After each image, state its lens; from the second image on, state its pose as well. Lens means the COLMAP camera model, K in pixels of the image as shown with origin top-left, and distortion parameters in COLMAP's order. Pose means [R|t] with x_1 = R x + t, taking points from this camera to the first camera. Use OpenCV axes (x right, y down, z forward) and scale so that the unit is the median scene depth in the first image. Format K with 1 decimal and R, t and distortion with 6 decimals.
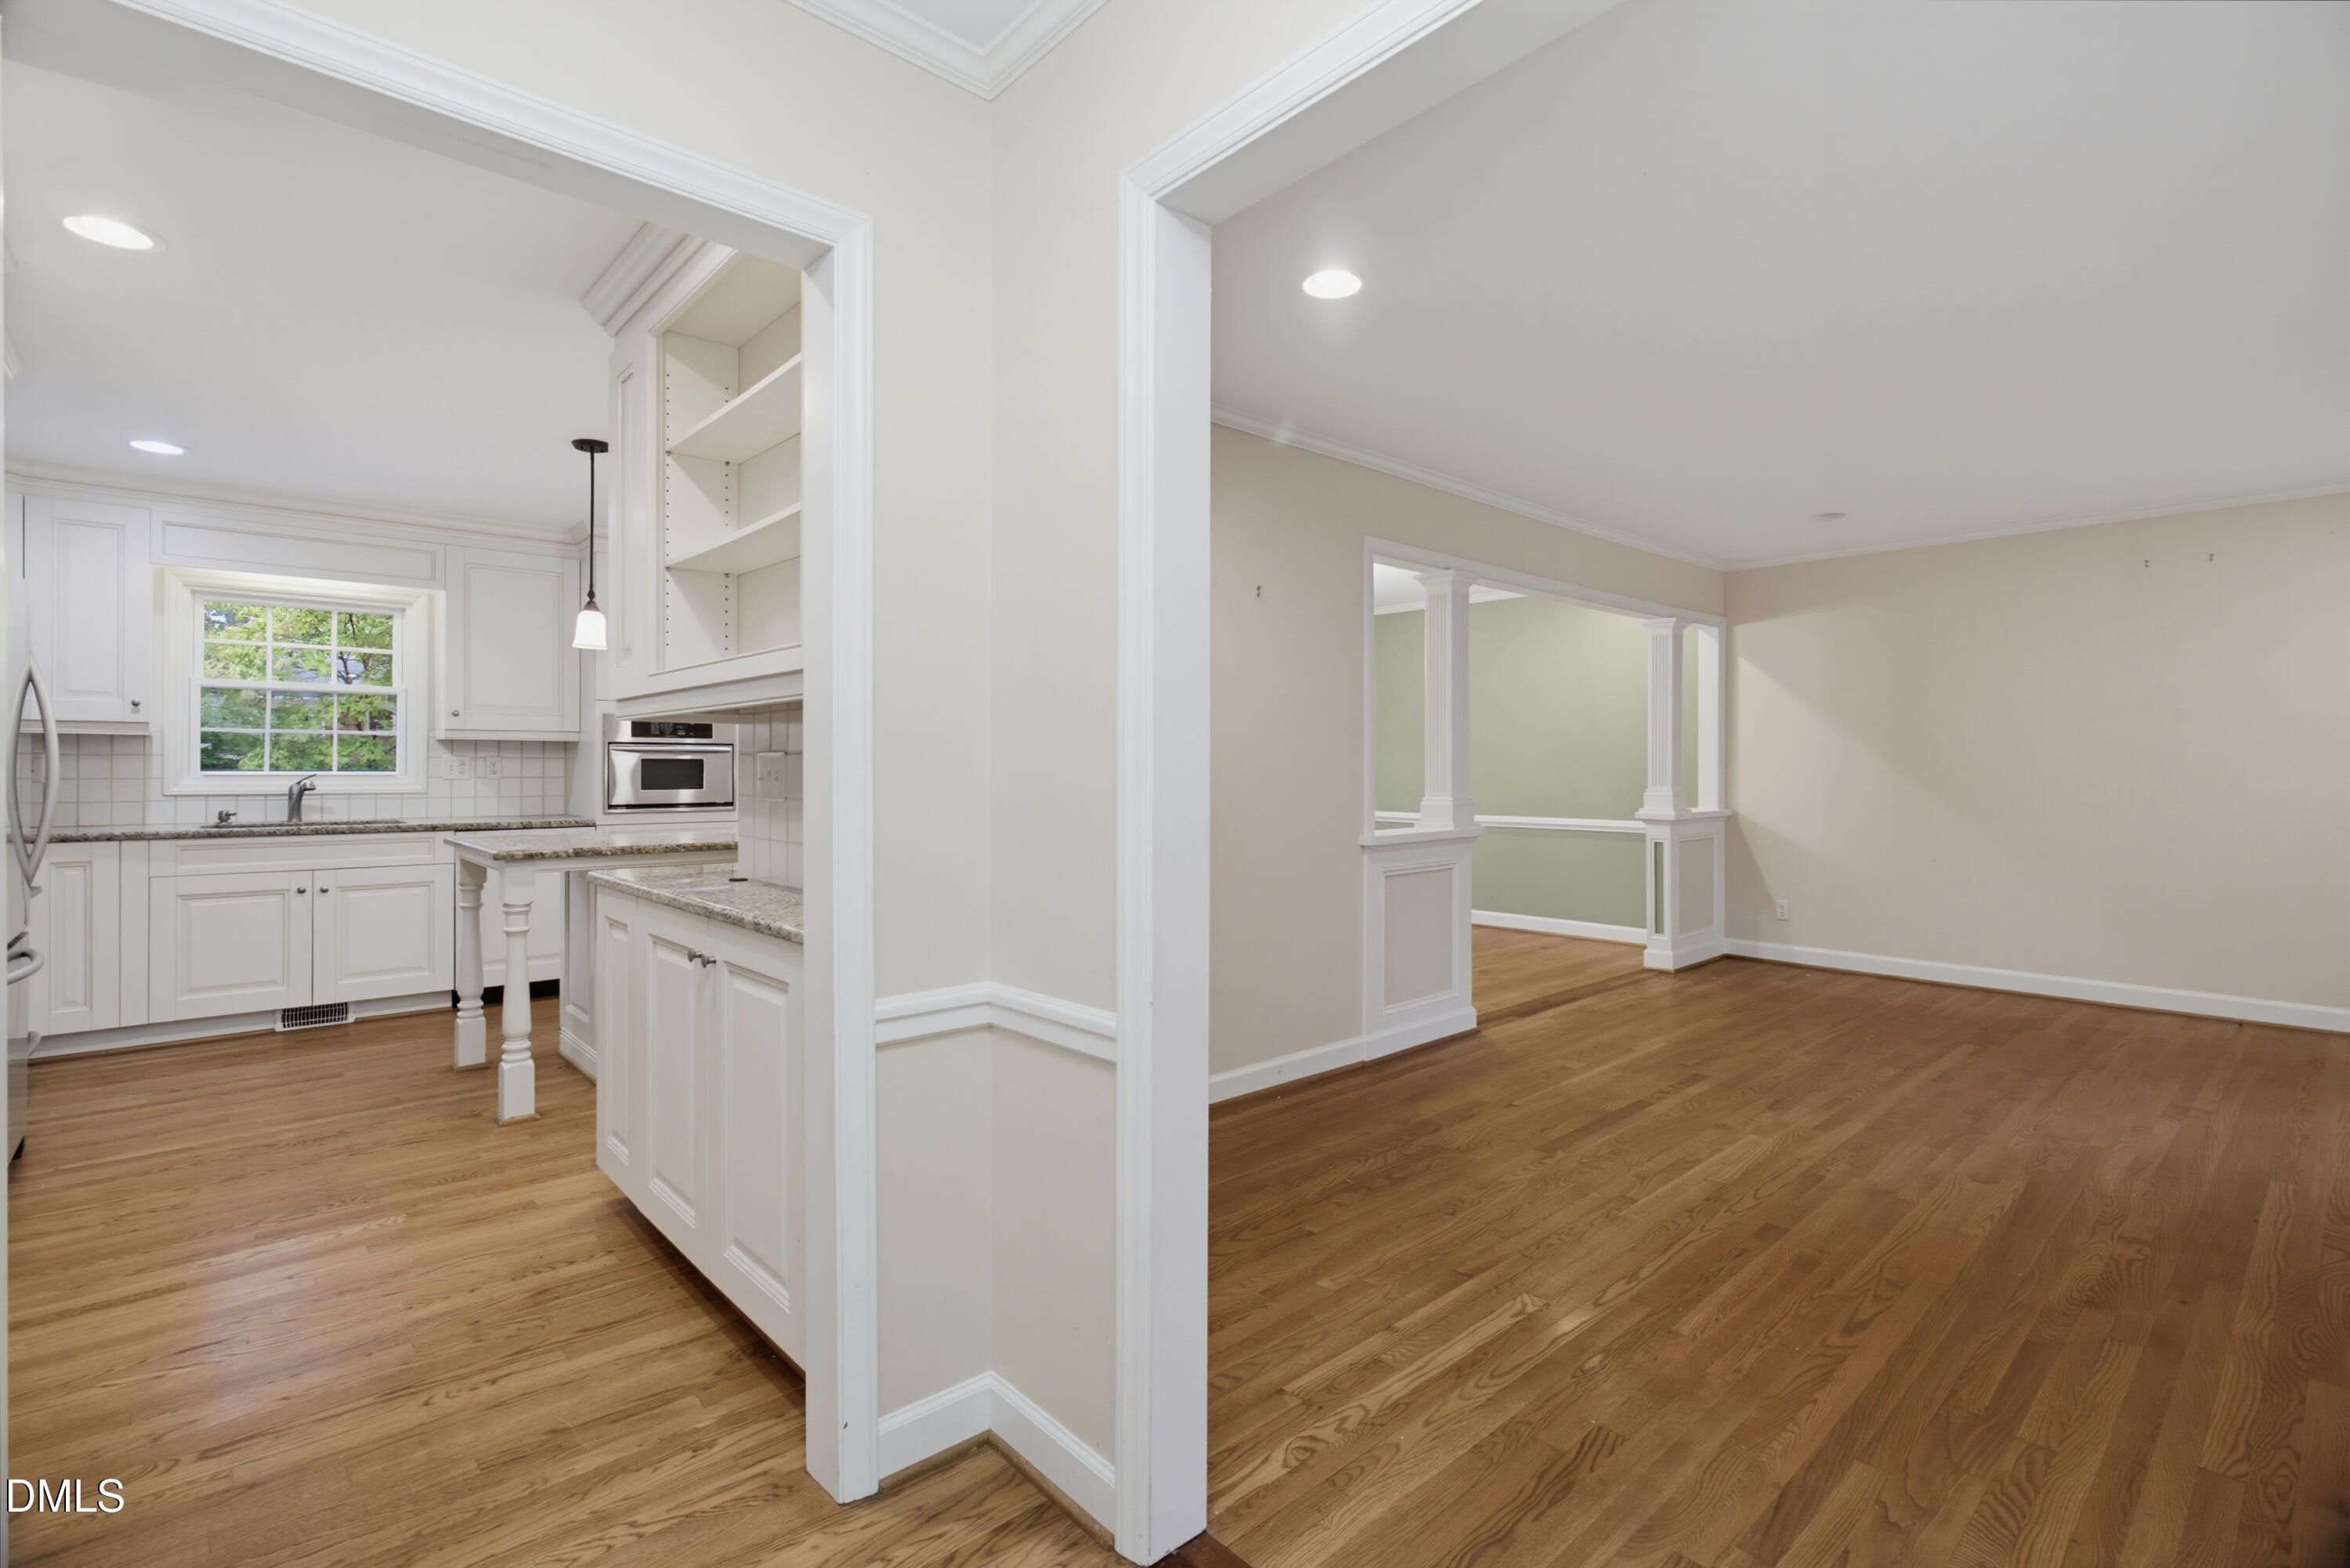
lens RADIAL K [[1092.8, 0, 1187.4], [0, 1092.8, 762.8], [0, 0, 1]] dist [-0.013720, 0.006715]
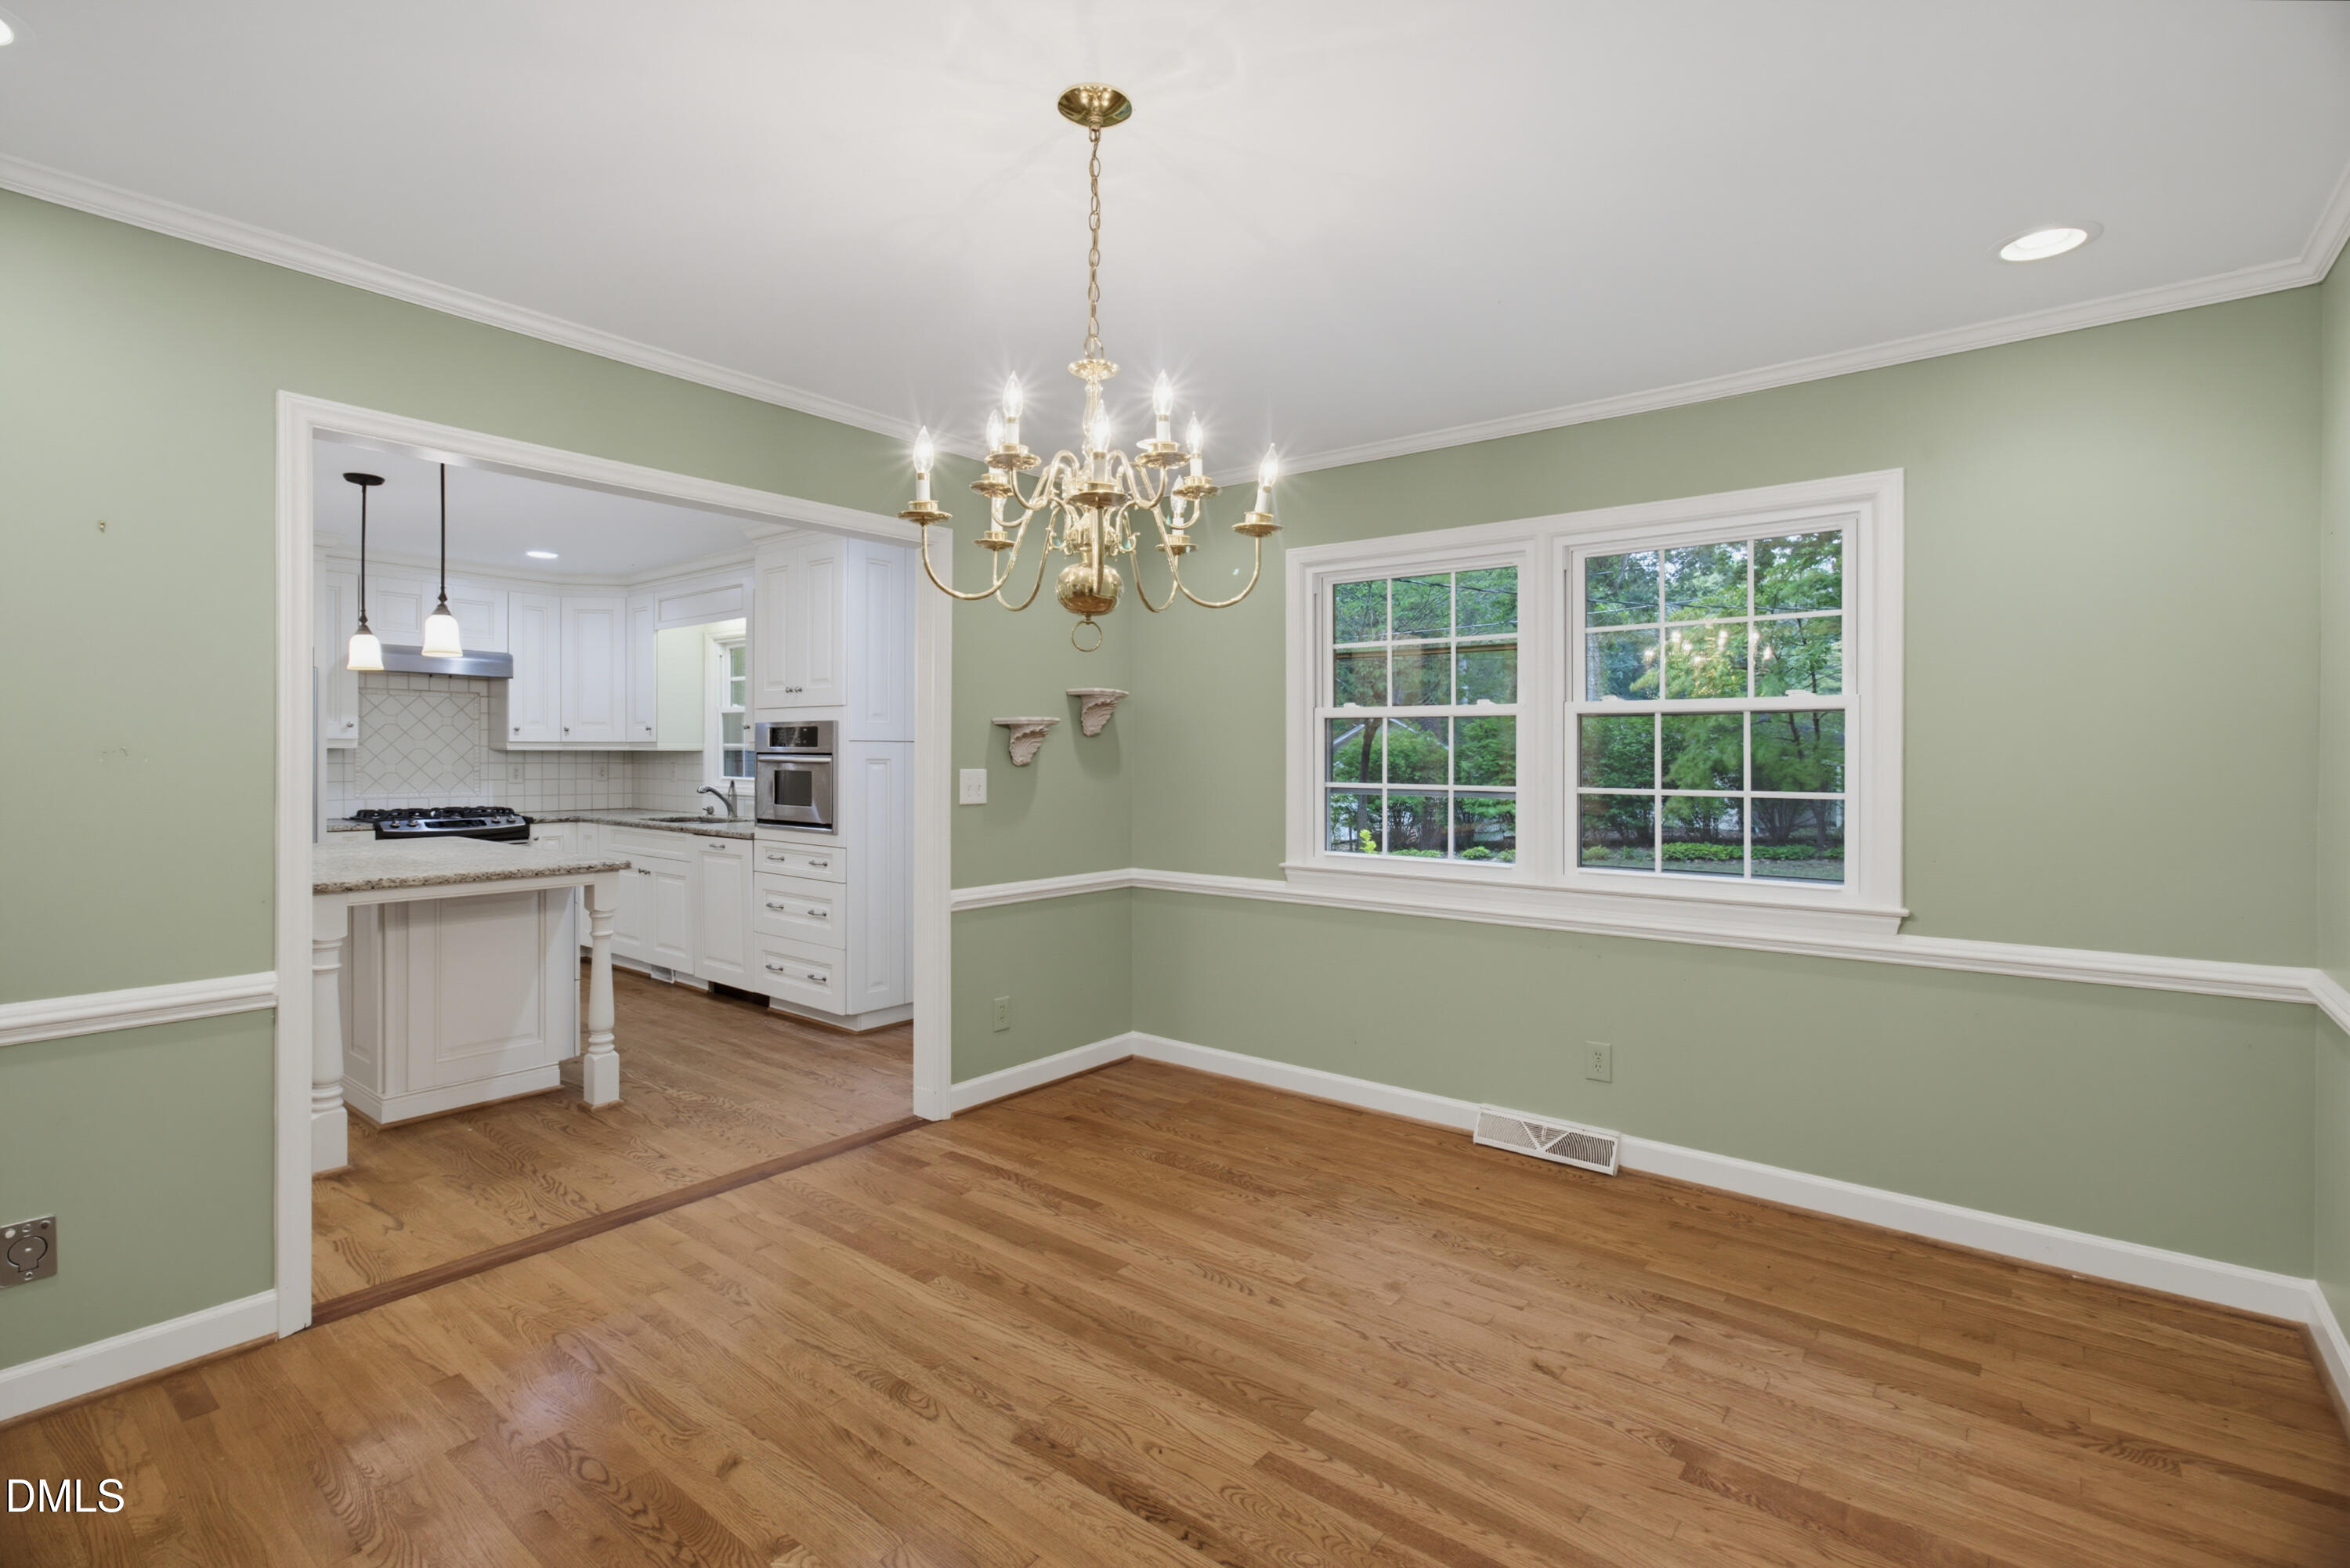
lens RADIAL K [[1092.8, 0, 1173.2], [0, 1092.8, 765.6], [0, 0, 1]] dist [-0.013720, 0.006715]
pose [[0.153146, 0.010906, -0.988143, 0.521332], [-0.003281, 0.999939, 0.010527, -0.021241], [0.988198, 0.001630, 0.153172, 1.350664]]
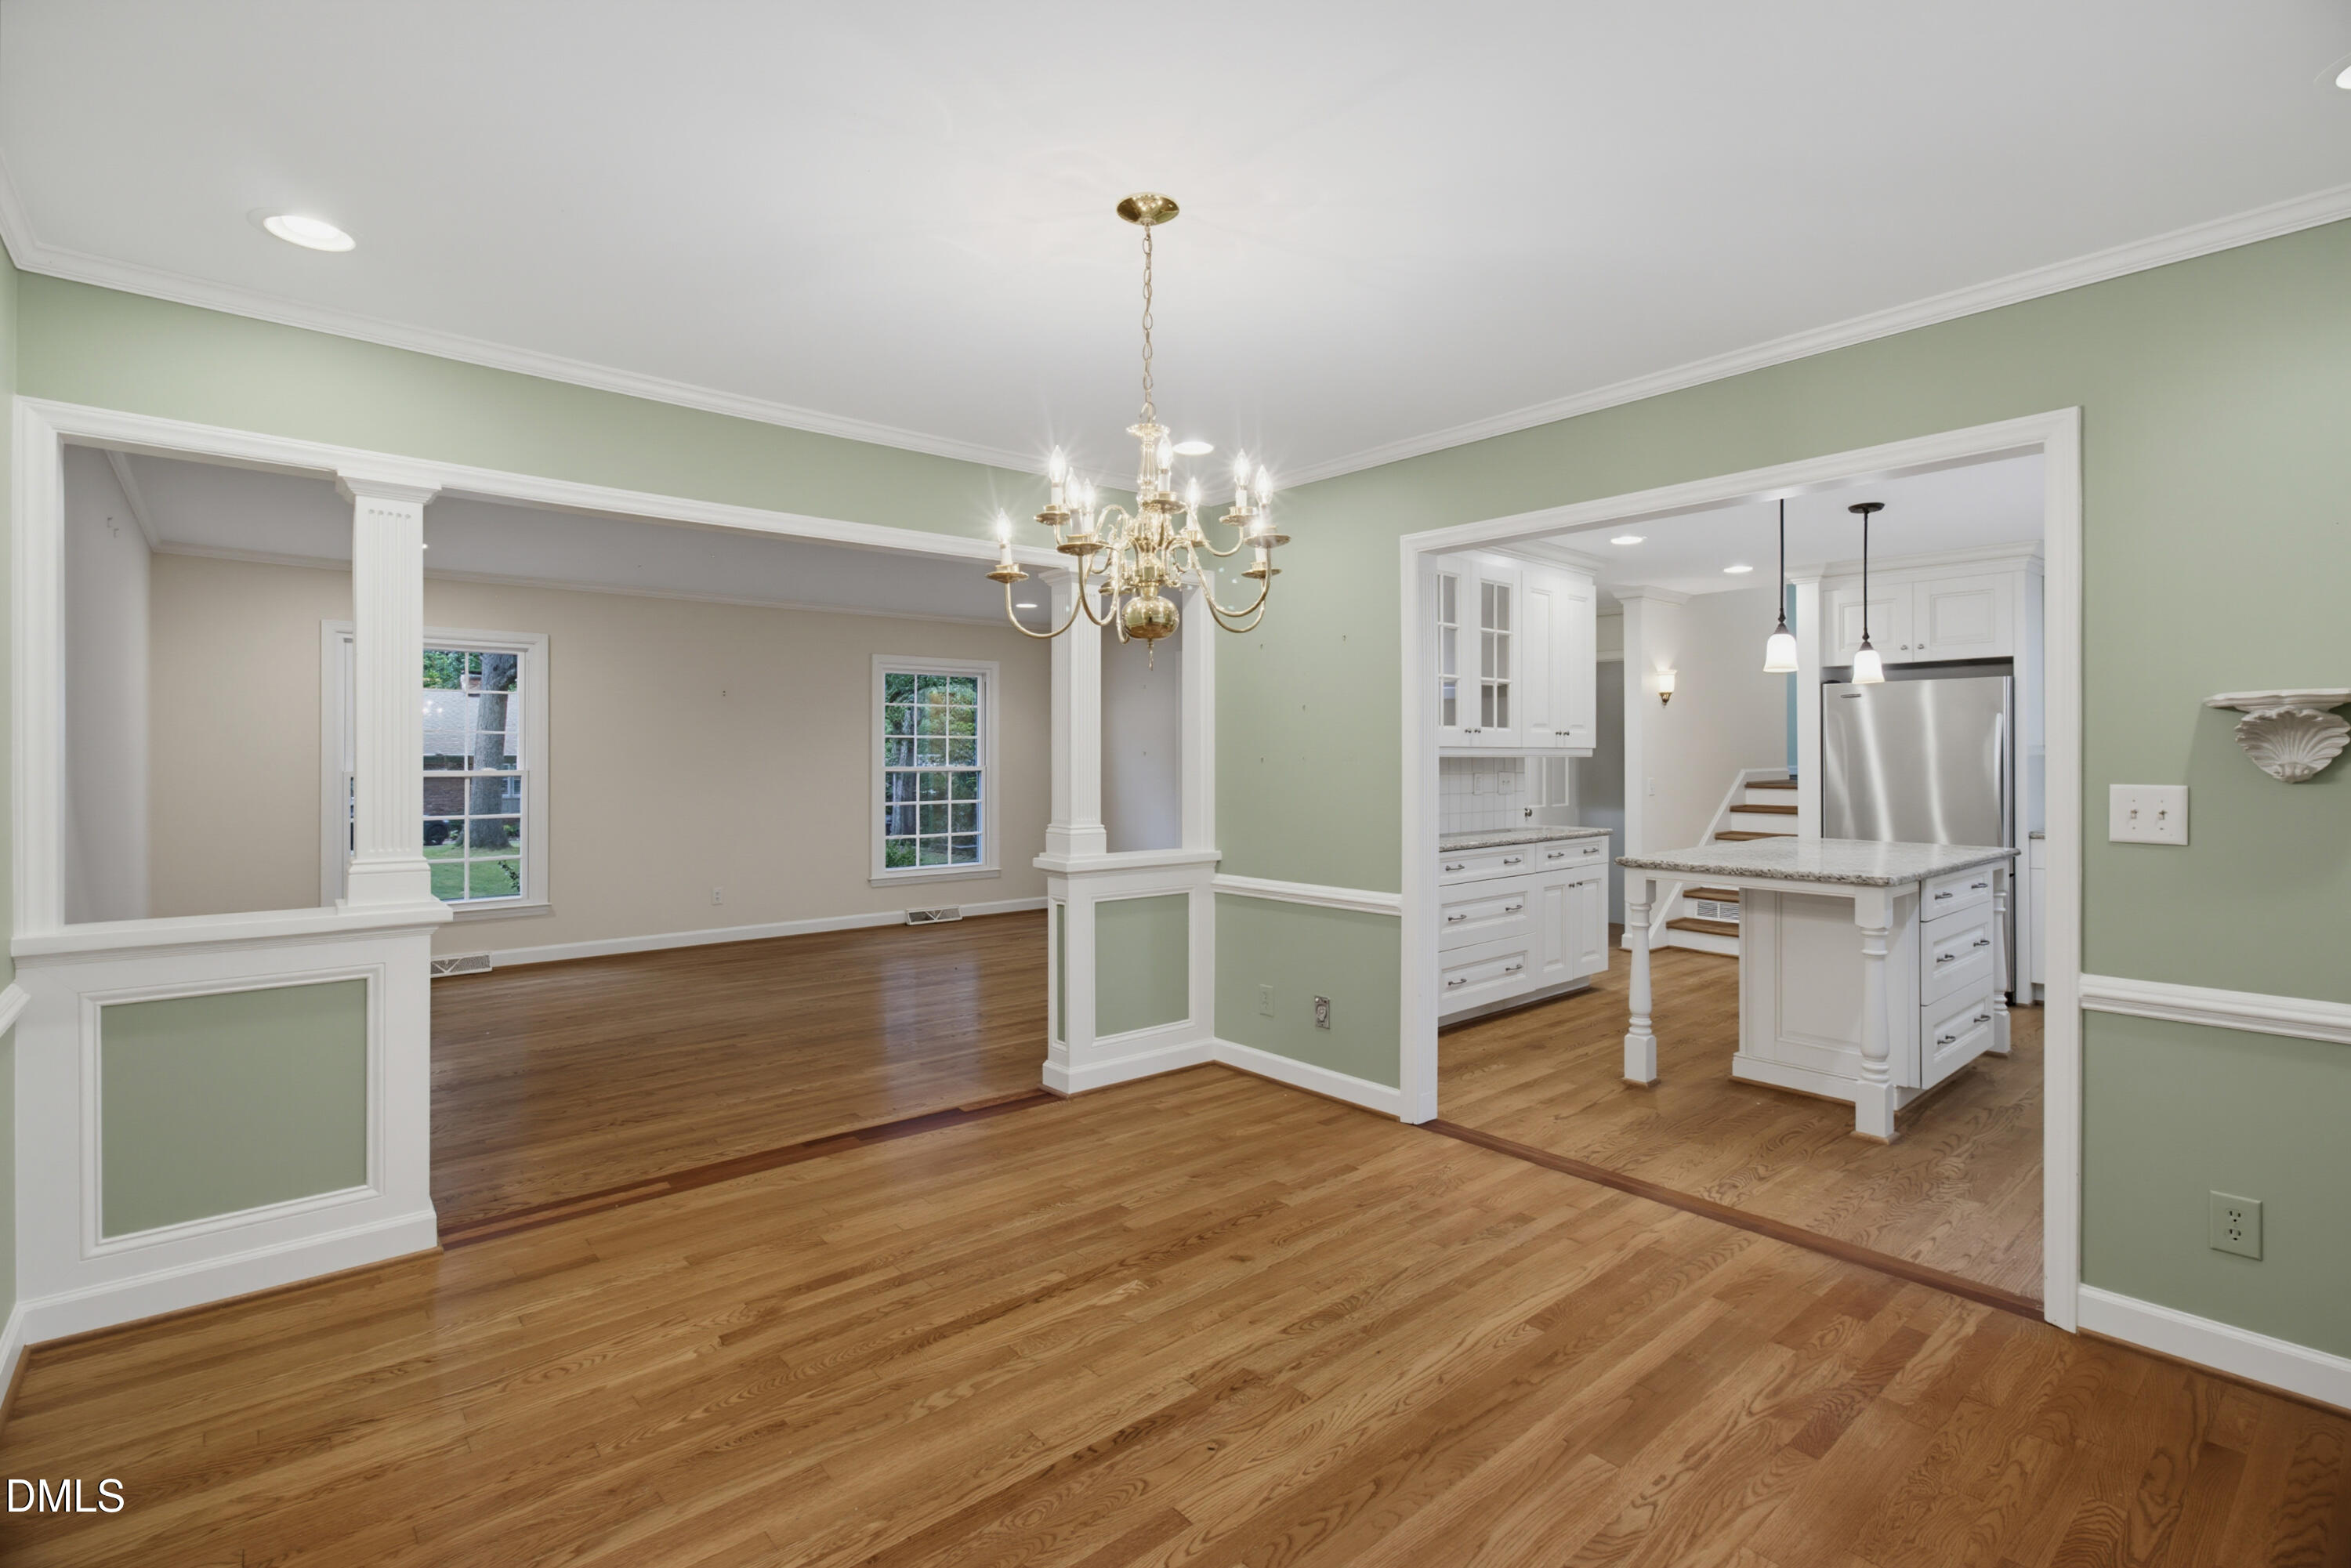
lens RADIAL K [[1093.3, 0, 1172.5], [0, 1093.3, 750.8], [0, 0, 1]] dist [-0.013720, 0.006715]
pose [[-0.999521, -0.004024, 0.030687, 0.127141], [-0.004110, 0.999988, -0.002744, -0.022301], [-0.030676, -0.002869, -0.999525, 1.816397]]
